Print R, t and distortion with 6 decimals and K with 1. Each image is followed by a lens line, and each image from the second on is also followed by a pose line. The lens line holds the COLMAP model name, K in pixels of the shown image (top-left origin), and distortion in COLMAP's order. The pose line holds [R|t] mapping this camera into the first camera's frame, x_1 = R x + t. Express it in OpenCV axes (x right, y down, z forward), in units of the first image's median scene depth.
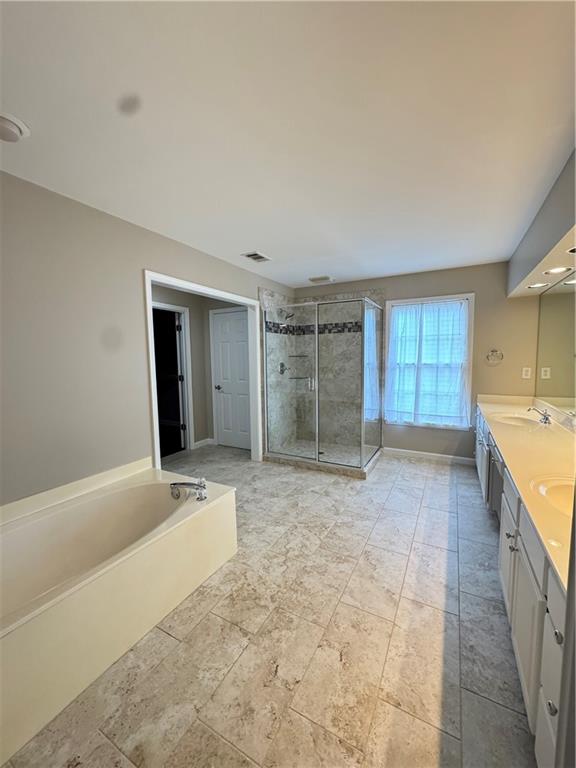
lens RADIAL K [[305.9, 0, 287.3], [0, 305.9, 383.5], [0, 0, 1]] dist [-0.000478, 0.000224]
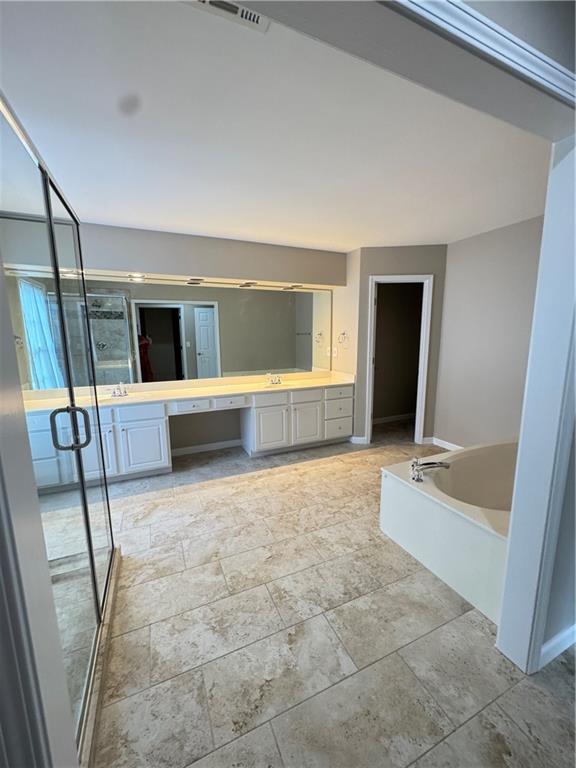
lens RADIAL K [[305.9, 0, 289.2], [0, 305.9, 384.7], [0, 0, 1]] dist [-0.000478, 0.000224]
pose [[-0.795961, -0.072542, 0.600985, -0.448559], [0.078270, 0.972127, 0.221004, -0.145892], [-0.600266, 0.222950, -0.768098, 1.656780]]
